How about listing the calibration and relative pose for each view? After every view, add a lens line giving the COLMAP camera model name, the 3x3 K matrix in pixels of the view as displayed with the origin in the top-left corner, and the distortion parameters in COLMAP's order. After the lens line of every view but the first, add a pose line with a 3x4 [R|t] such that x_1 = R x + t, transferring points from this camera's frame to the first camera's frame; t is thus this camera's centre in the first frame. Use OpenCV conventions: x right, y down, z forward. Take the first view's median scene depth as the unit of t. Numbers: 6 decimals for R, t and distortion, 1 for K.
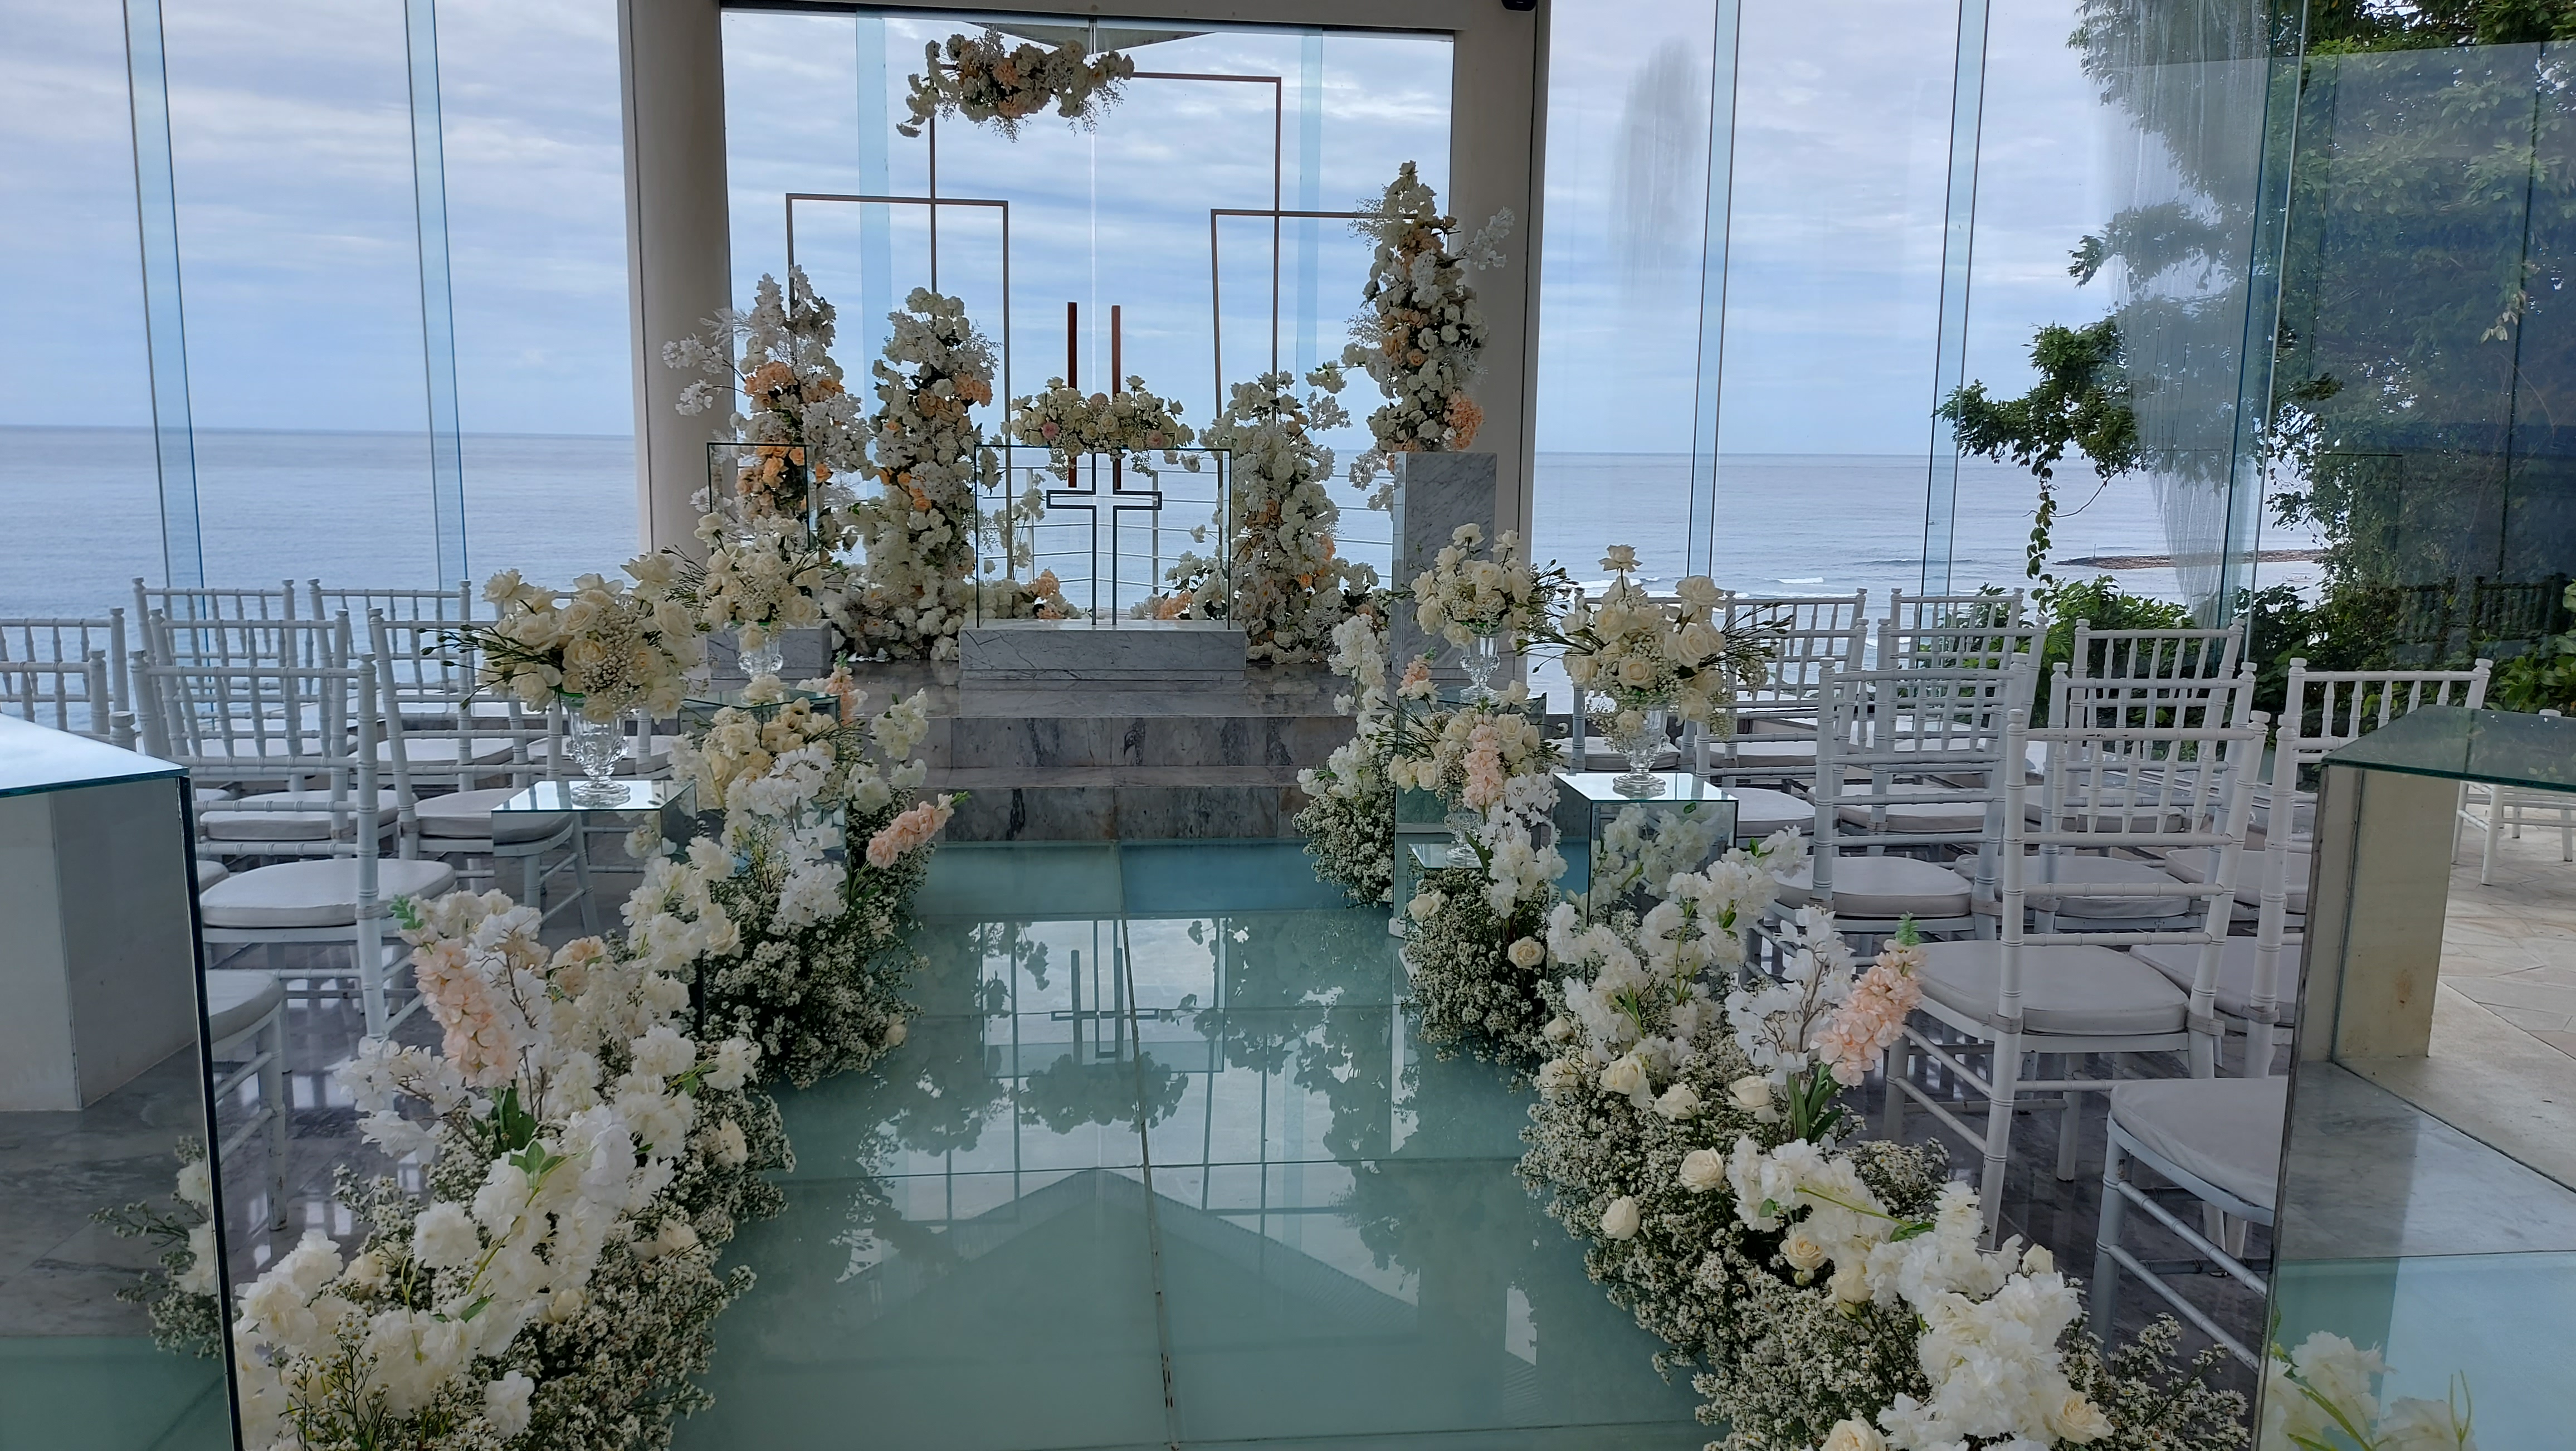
lens RADIAL K [[1665.5, 0, 1317.2], [0, 1665.5, 731.7], [0, 0, 1]] dist [0.060594, -0.072489]
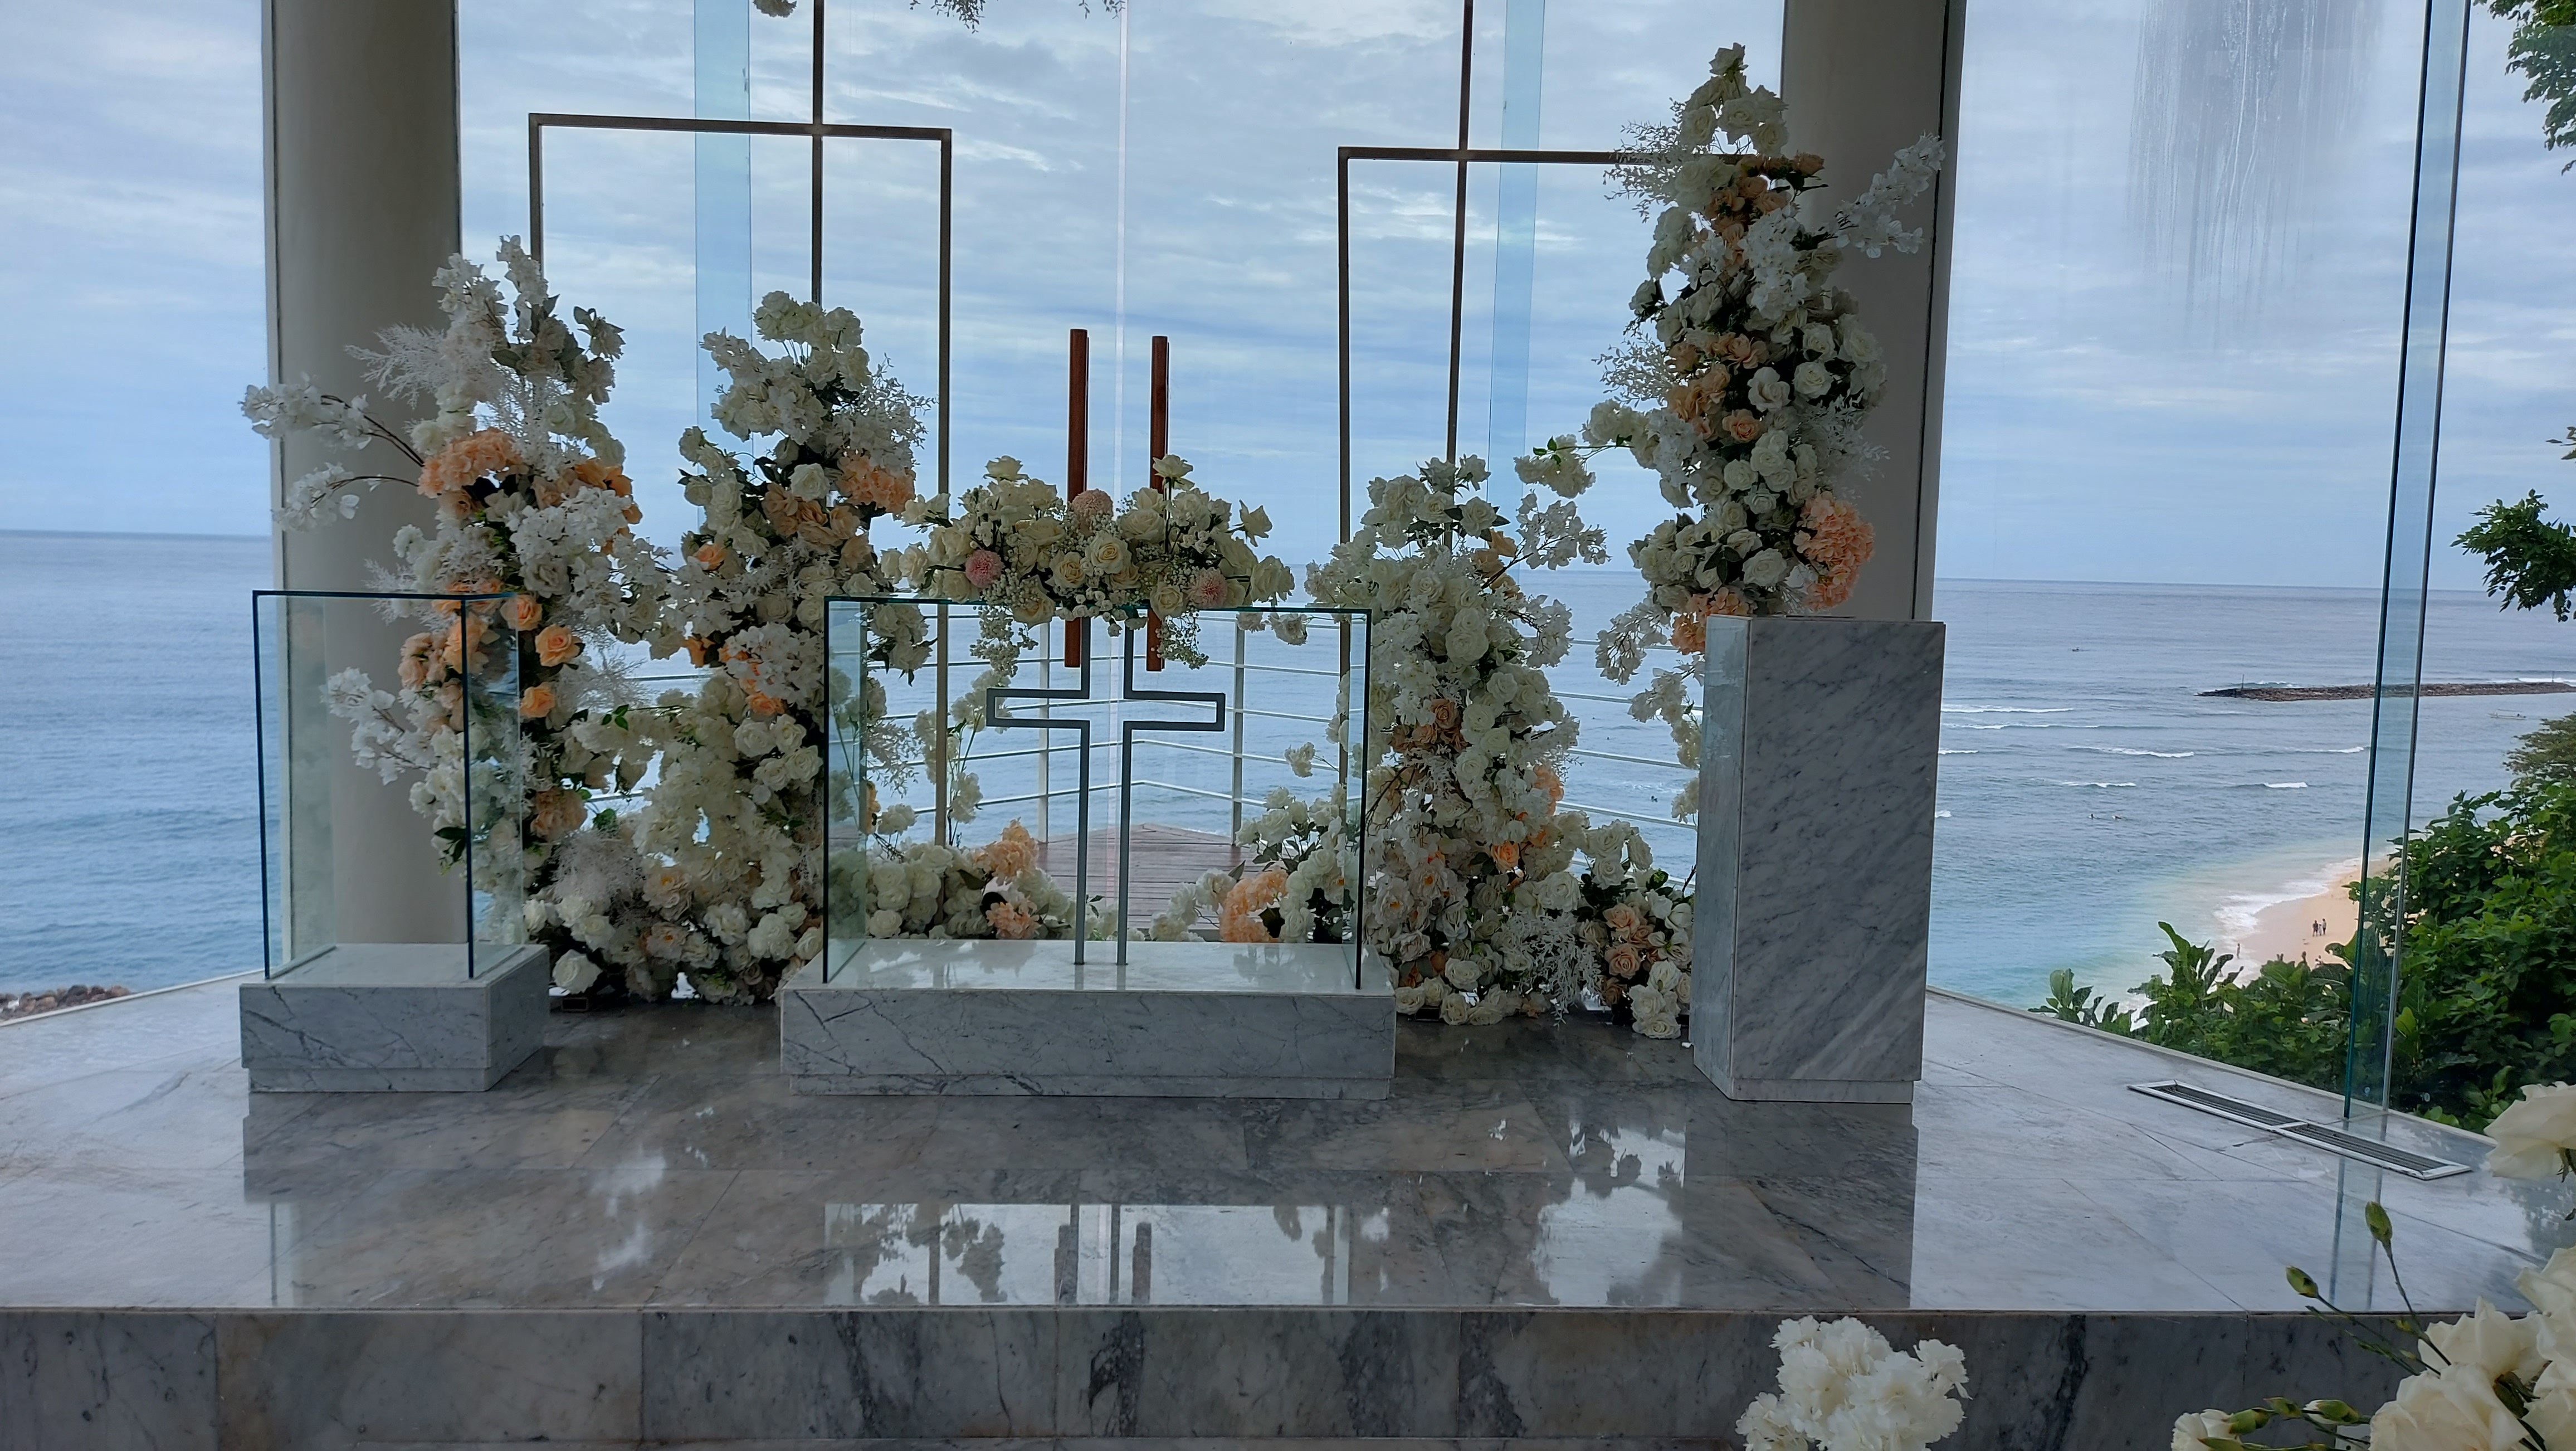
lens RADIAL K [[1665.5, 0, 1317.2], [0, 1665.5, 731.7], [0, 0, 1]] dist [0.060594, -0.072489]
pose [[0.997614, 0.015626, -0.067242, -0.032279], [-0.020221, 0.997466, -0.068210, -0.095097], [0.066006, 0.069407, 0.995402, 0.494343]]
